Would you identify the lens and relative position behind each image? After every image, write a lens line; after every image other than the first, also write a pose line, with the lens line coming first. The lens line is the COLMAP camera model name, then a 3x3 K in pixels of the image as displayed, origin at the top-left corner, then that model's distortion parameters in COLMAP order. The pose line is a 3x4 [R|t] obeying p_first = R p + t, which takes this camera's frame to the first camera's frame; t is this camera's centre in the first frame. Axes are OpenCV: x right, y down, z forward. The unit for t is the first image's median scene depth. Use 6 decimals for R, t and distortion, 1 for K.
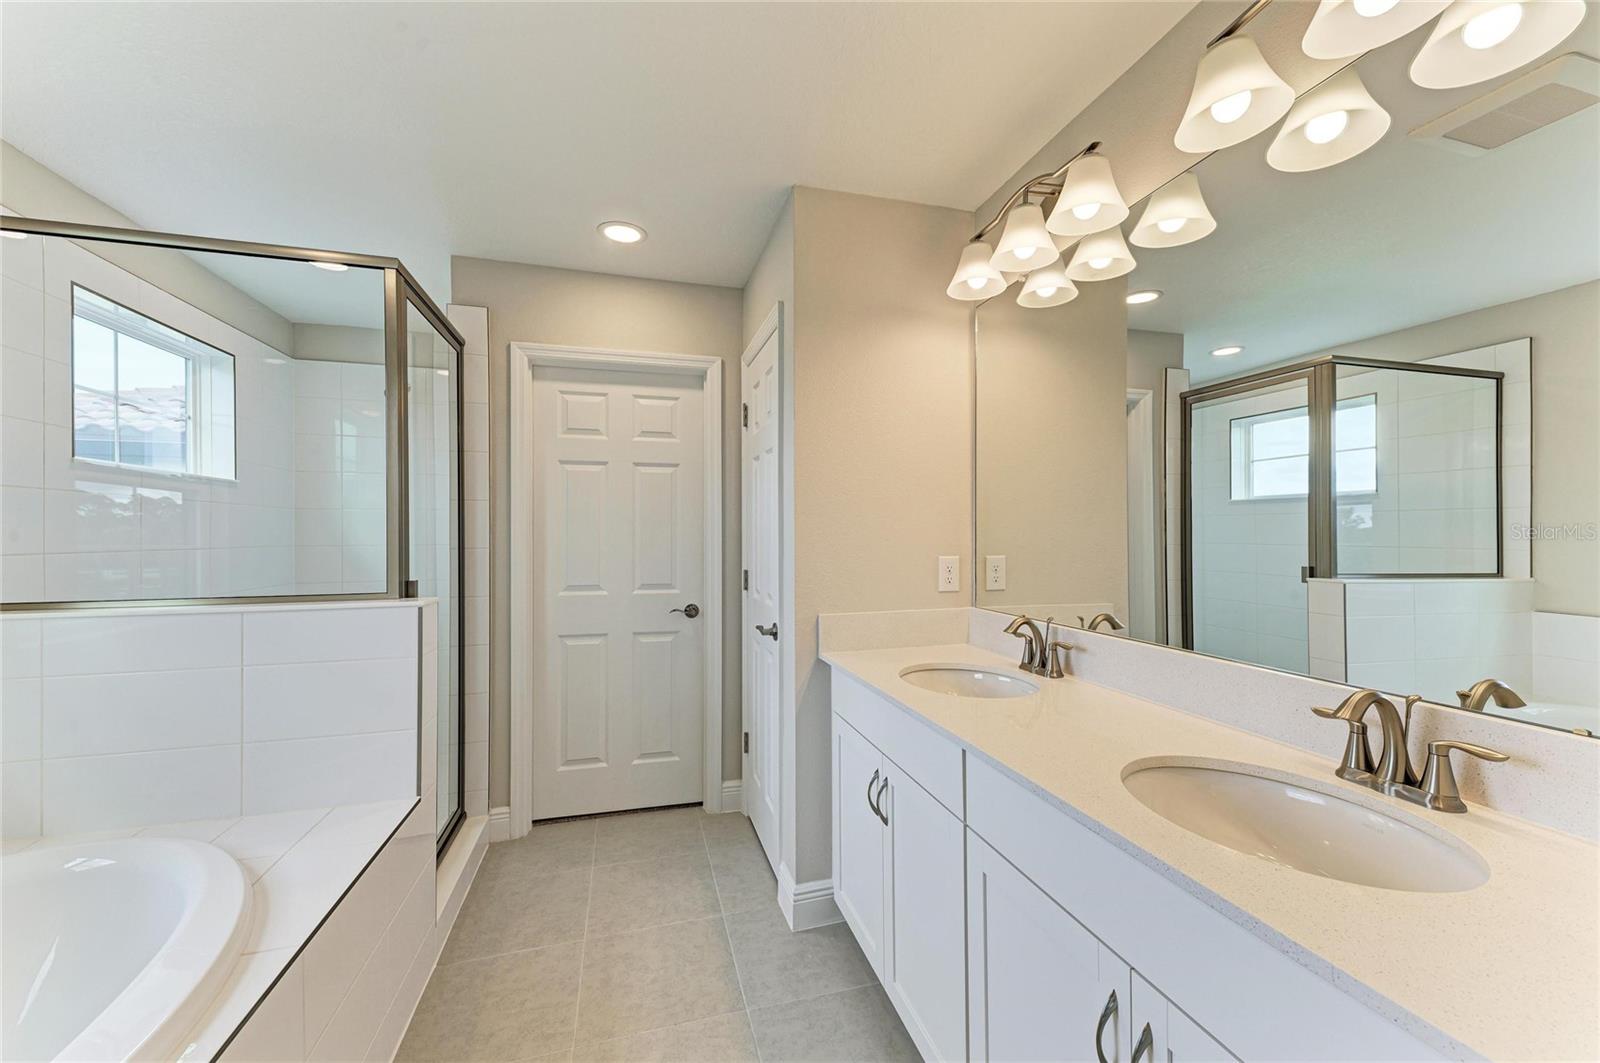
lens RADIAL K [[614.8, 0, 797.4], [0, 614.8, 535.0], [0, 0, 1]] dist [0.009874, -0.000058]
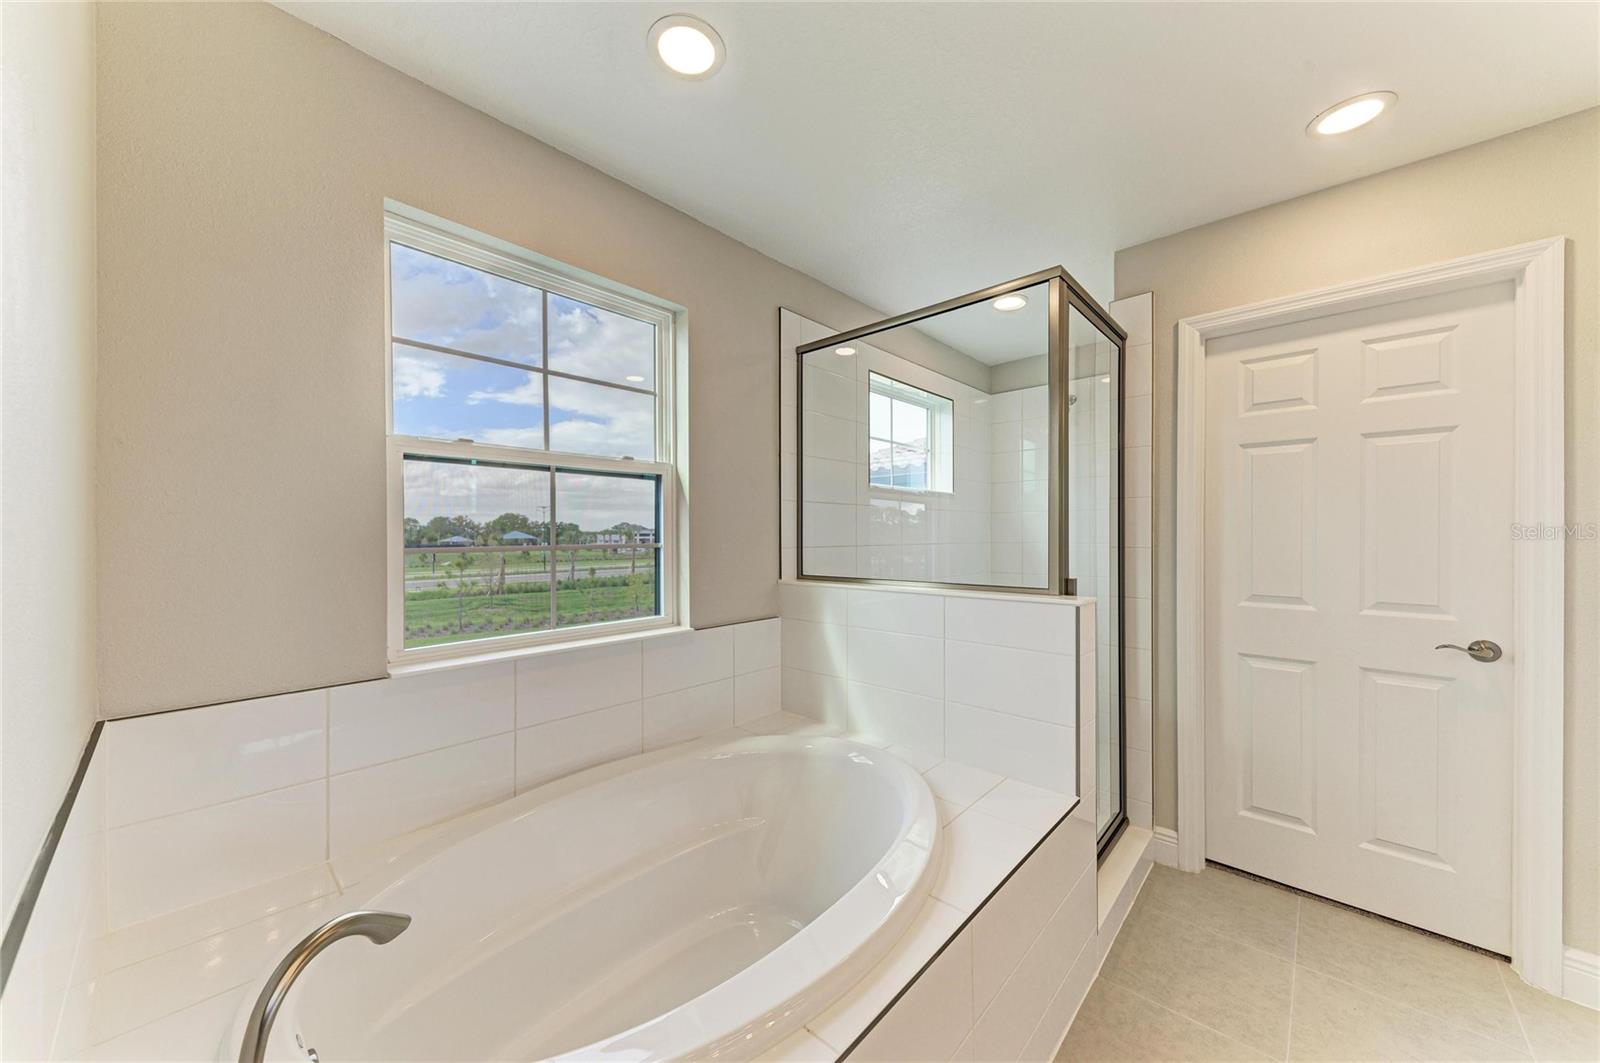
lens RADIAL K [[565.8, 0, 803.6], [0, 565.8, 537.4], [0, 0, 1]] dist [0.022525, -0.006532]
pose [[0.528941, 0.003763, -0.848650, -0.043877], [0.001260, 0.999986, 0.005220, 0.000424], [0.848658, -0.003830, 0.528928, 0.090486]]
